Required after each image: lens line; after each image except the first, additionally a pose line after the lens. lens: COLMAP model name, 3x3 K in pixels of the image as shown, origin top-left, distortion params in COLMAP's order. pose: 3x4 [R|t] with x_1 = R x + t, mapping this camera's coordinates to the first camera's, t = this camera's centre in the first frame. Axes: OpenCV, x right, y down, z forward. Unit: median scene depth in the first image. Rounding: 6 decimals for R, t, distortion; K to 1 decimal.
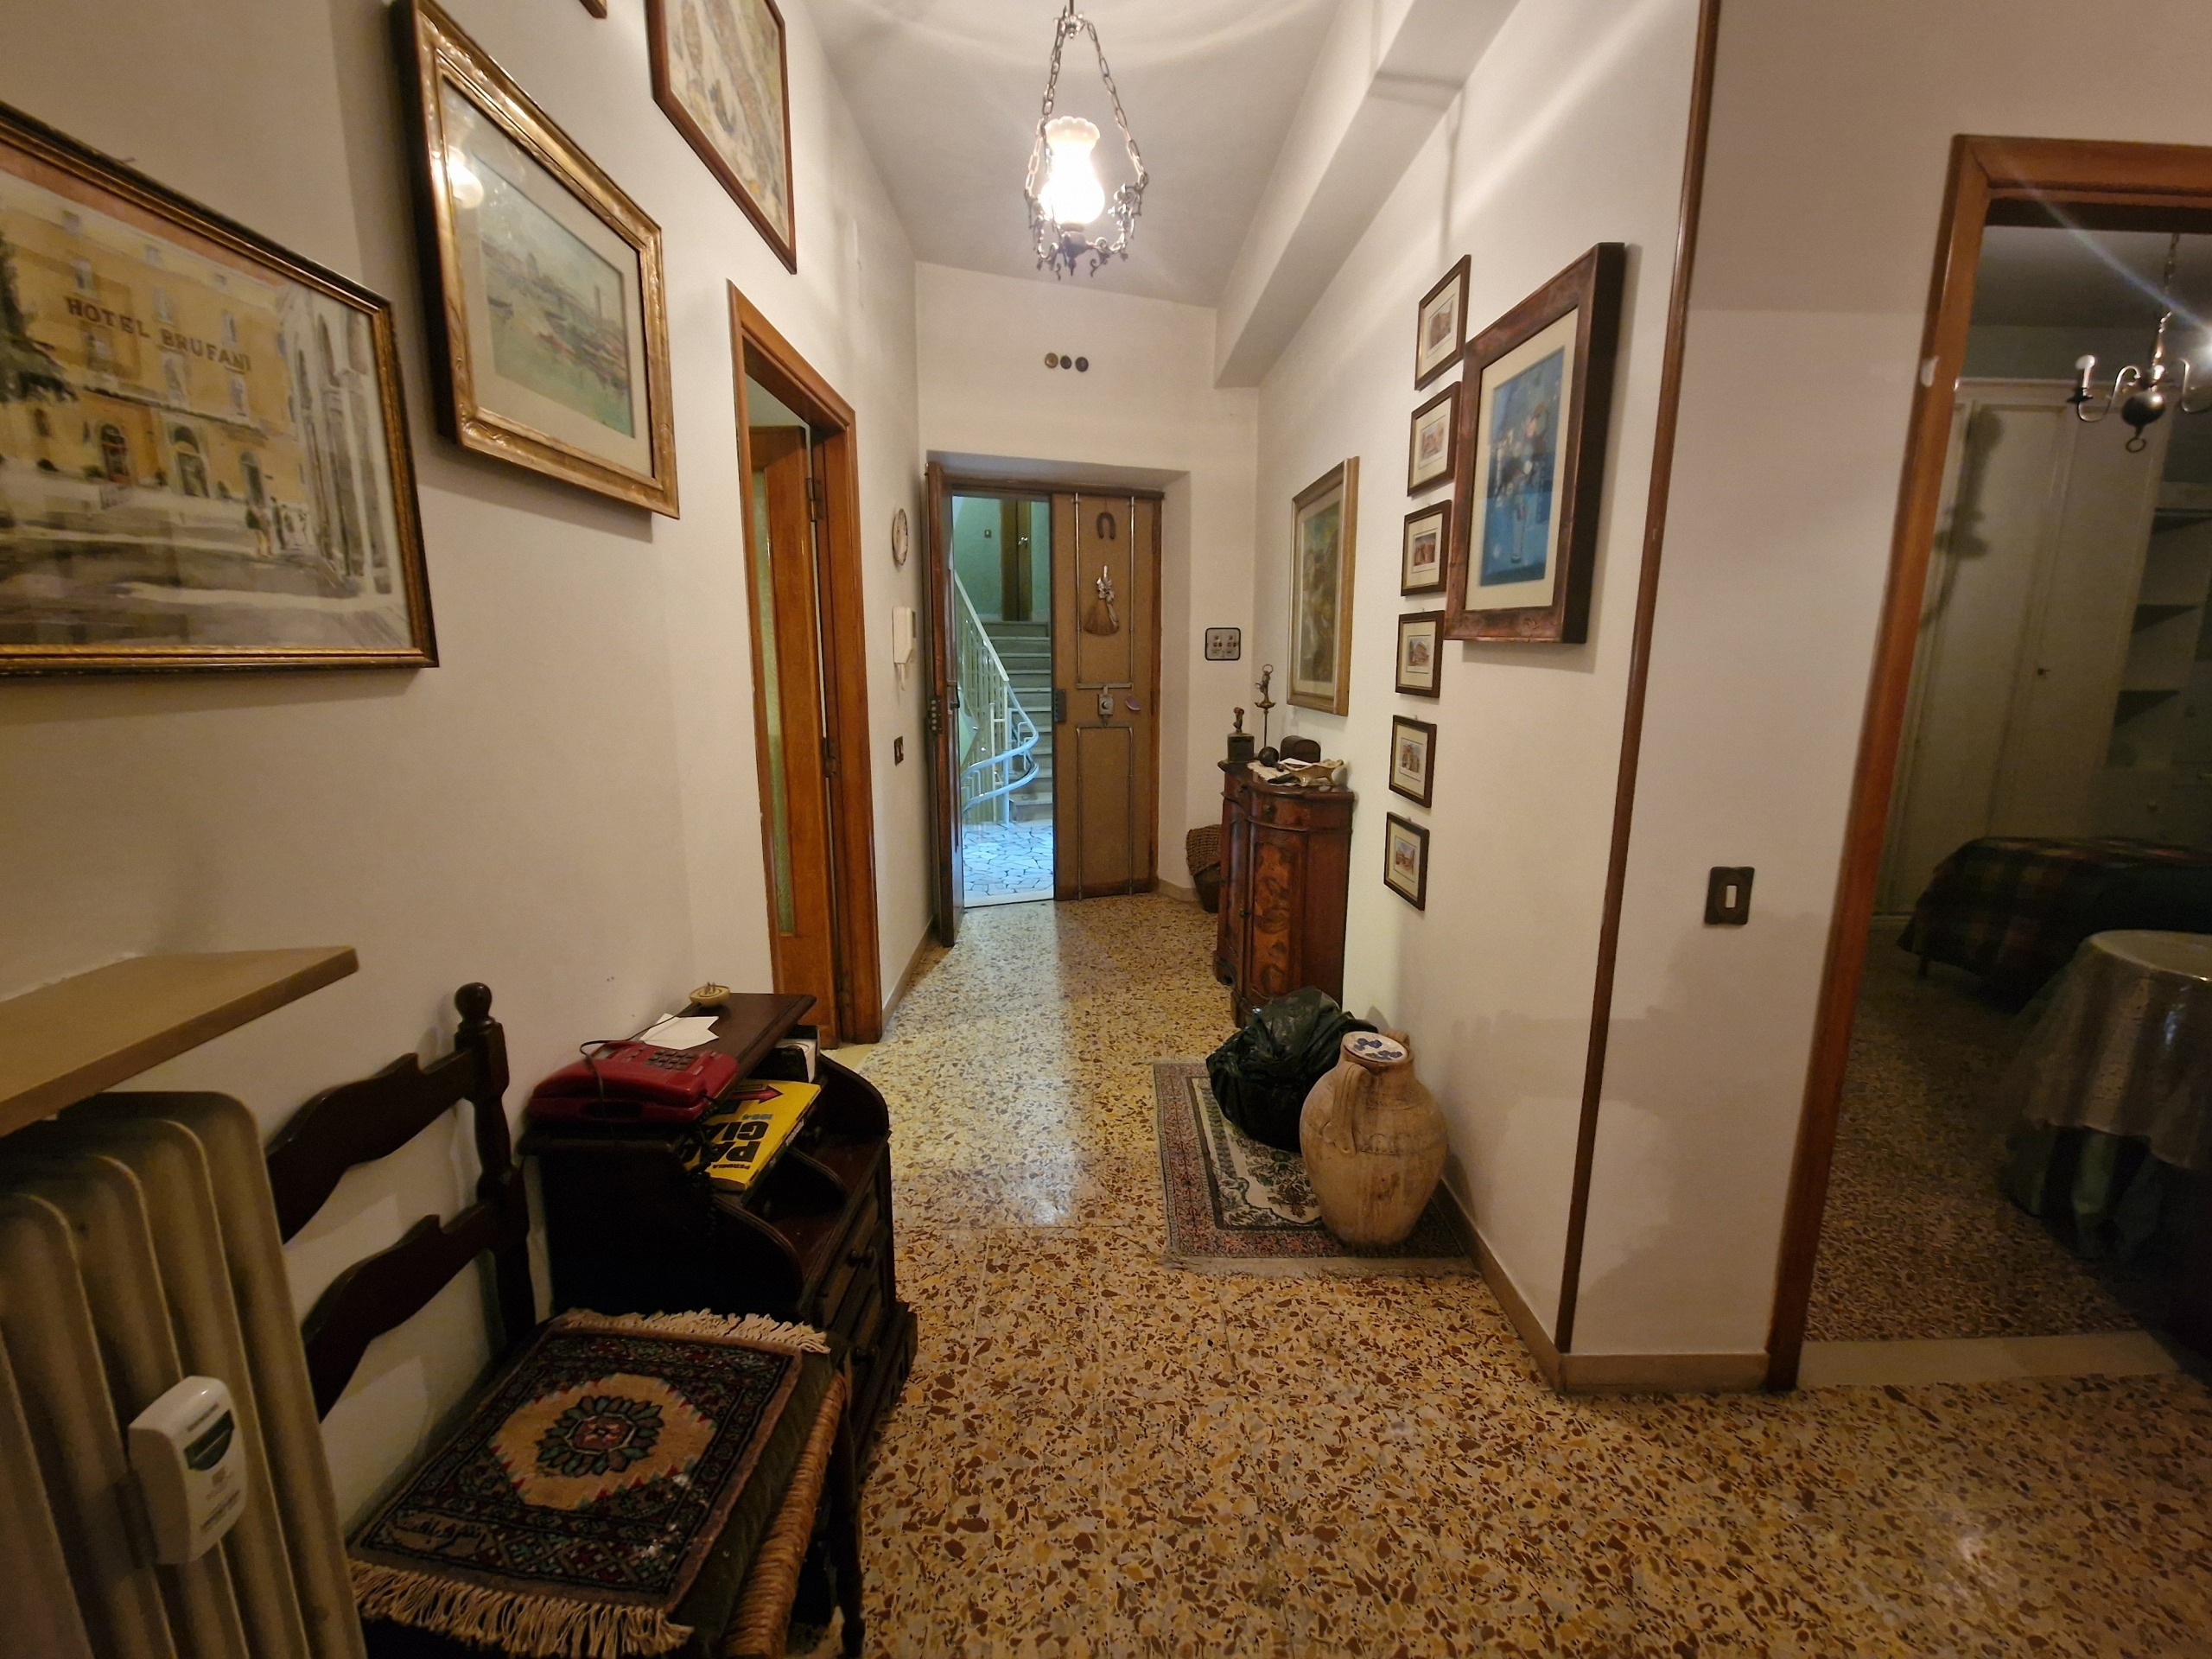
lens RADIAL K [[890.7, 0, 1135.2], [0, 890.7, 861.1], [0, 0, 1]] dist [0.003027, 0.000291]
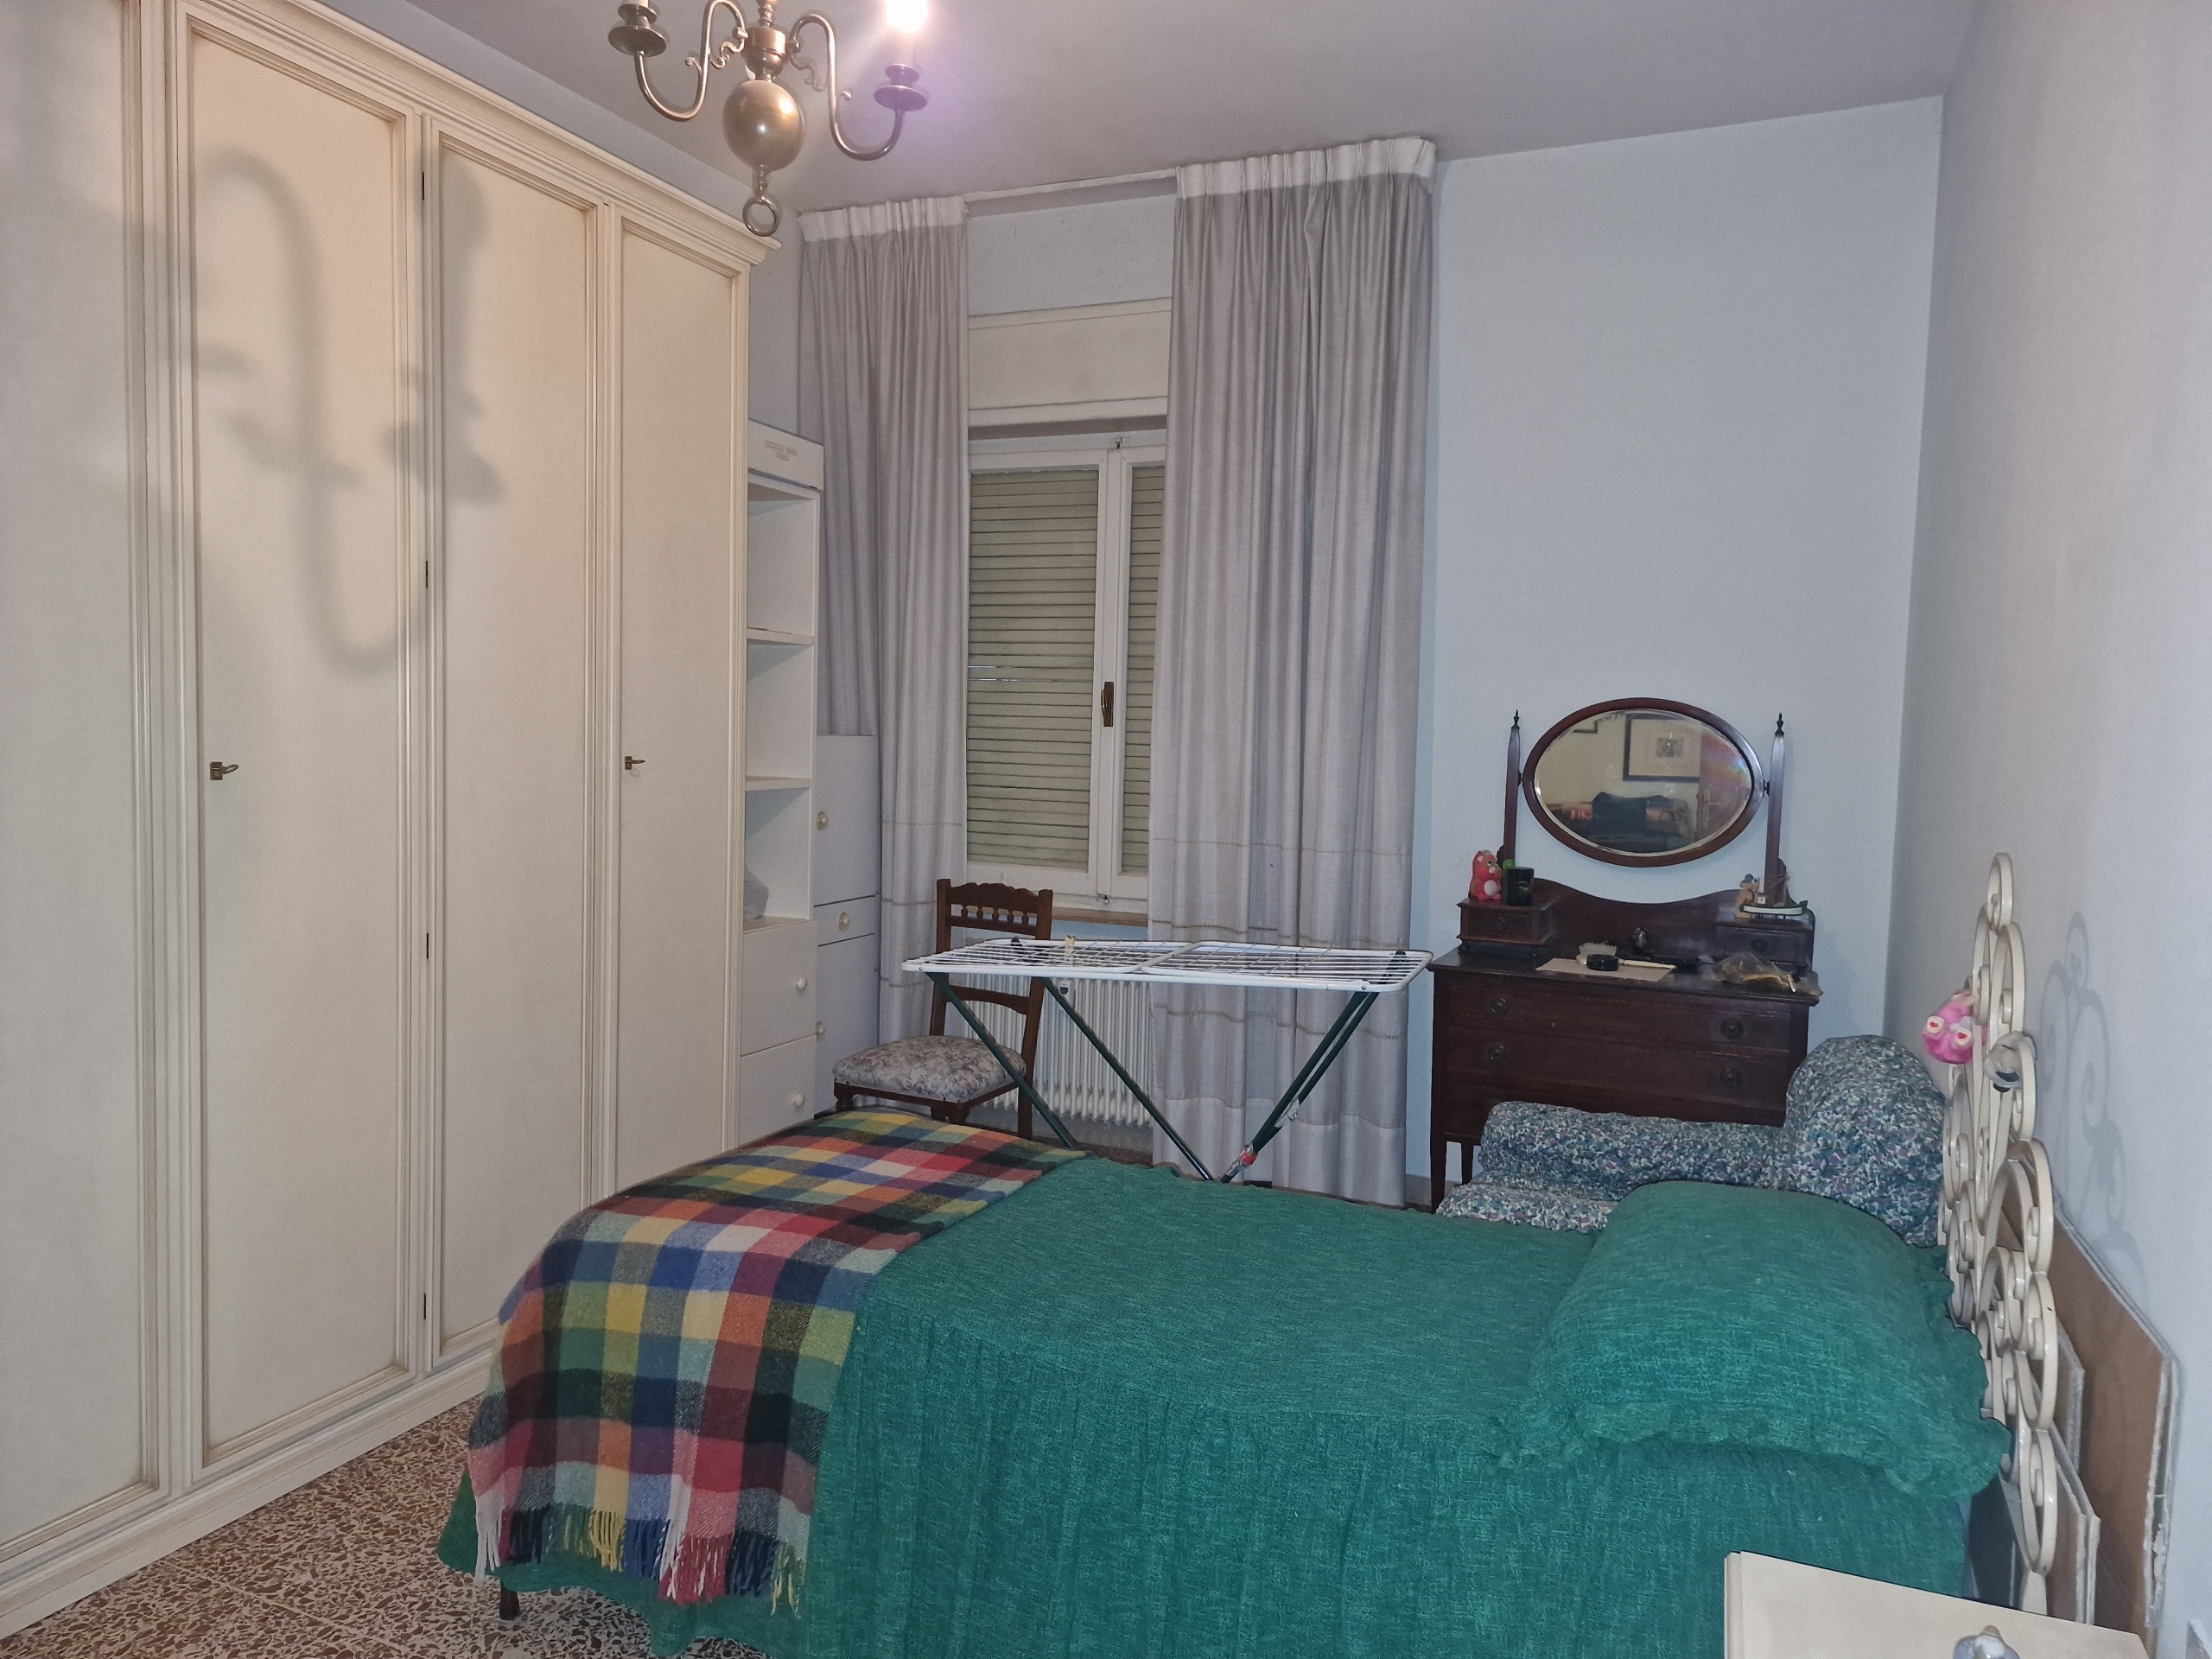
lens RADIAL K [[1493.8, 0, 1108.4], [0, 1493.8, 826.6], [0, 0, 1]] dist [0.020424, -0.019948]
pose [[0.441806, -0.049056, 0.895768, 0.427199], [0.144764, 0.989316, -0.017221, -0.128934], [-0.885353, 0.137284, 0.444187, 0.440184]]
